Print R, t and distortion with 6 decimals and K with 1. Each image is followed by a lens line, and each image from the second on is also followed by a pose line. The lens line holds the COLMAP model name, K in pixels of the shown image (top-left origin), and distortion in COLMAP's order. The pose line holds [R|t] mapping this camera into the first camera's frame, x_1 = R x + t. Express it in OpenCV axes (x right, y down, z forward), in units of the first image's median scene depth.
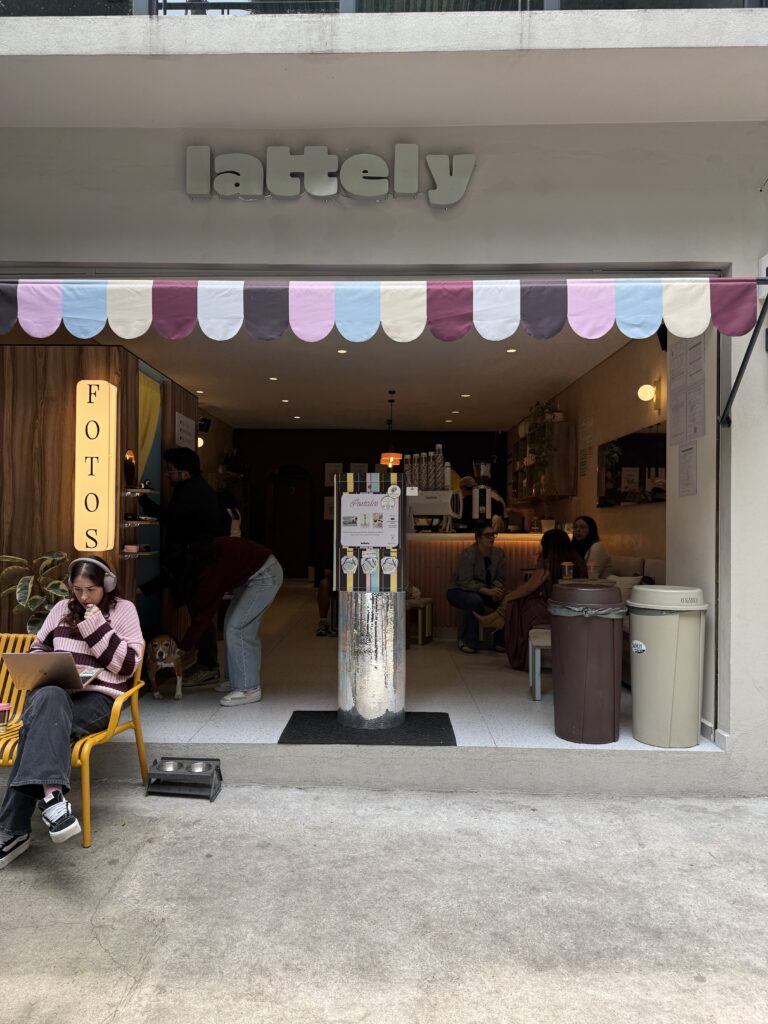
lens RADIAL K [[726.1, 0, 380.5], [0, 726.1, 506.2], [0, 0, 1]] dist [0.103436, -0.153710]
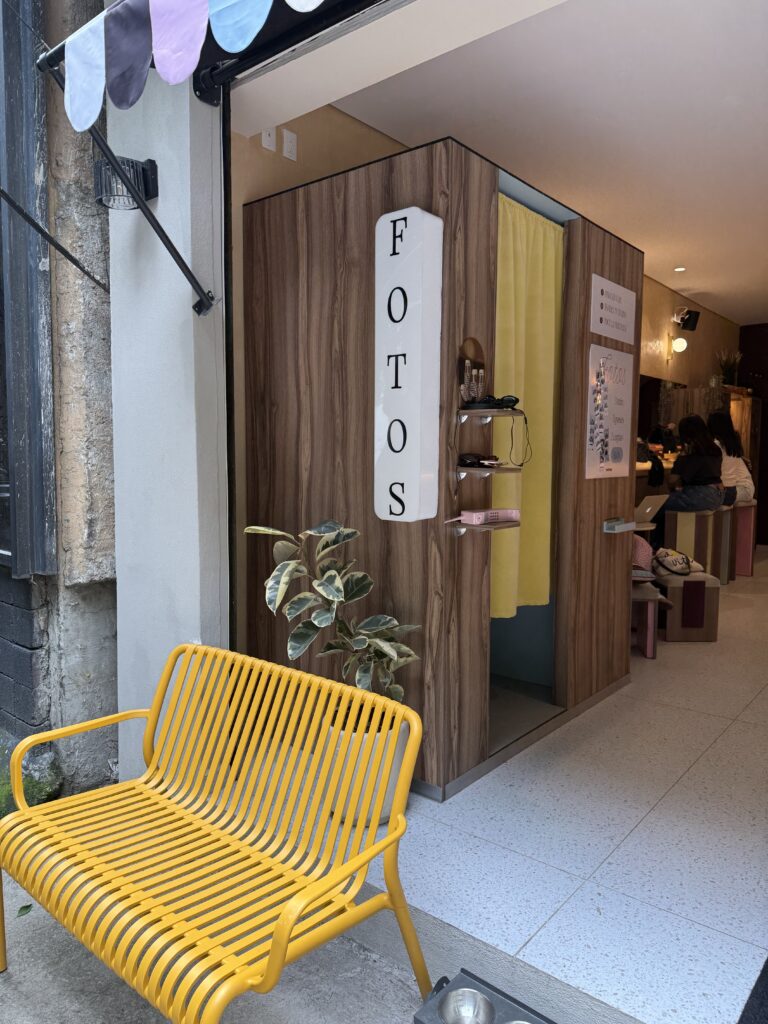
lens RADIAL K [[726.1, 0, 380.5], [0, 726.1, 506.2], [0, 0, 1]] dist [0.103436, -0.153710]
pose [[0.781995, 0.041131, -0.621926, -0.052853], [0.019131, 0.995766, 0.089909, -0.001470], [0.622991, -0.082207, 0.777897, 0.570430]]
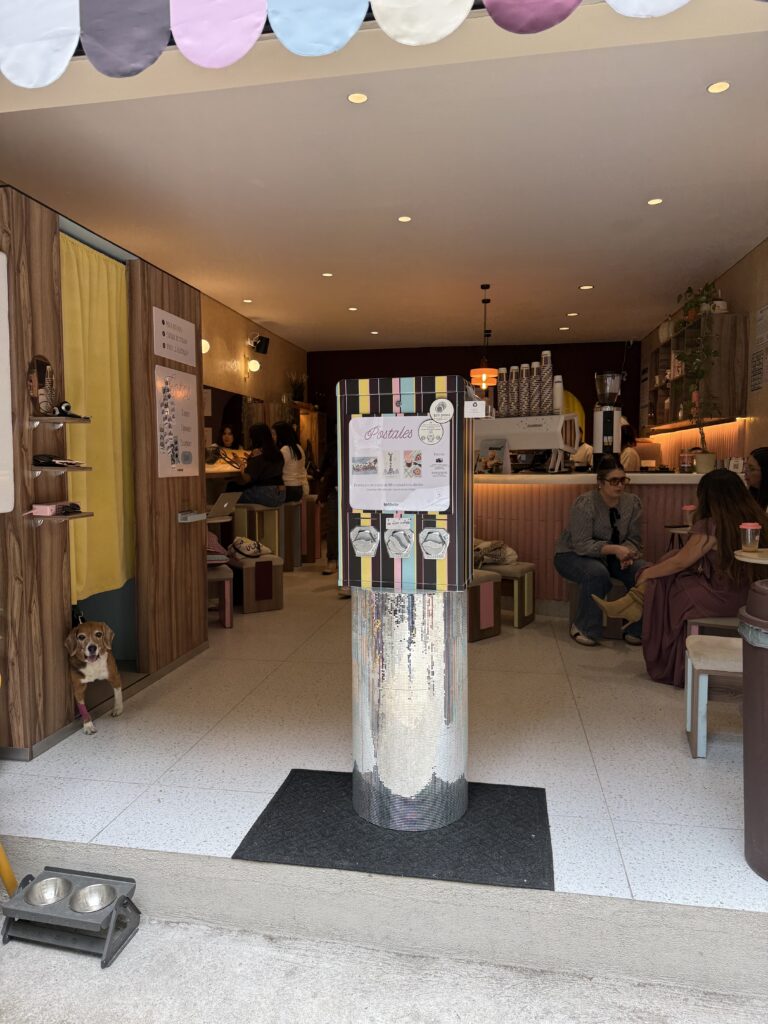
lens RADIAL K [[726.1, 0, 380.5], [0, 726.1, 506.2], [0, 0, 1]] dist [0.103436, -0.153710]
pose [[0.987381, -0.001936, -0.158350, 0.059379], [0.016208, 0.995910, 0.088887, 0.002118], [0.157530, -0.090332, 0.983374, 0.440246]]
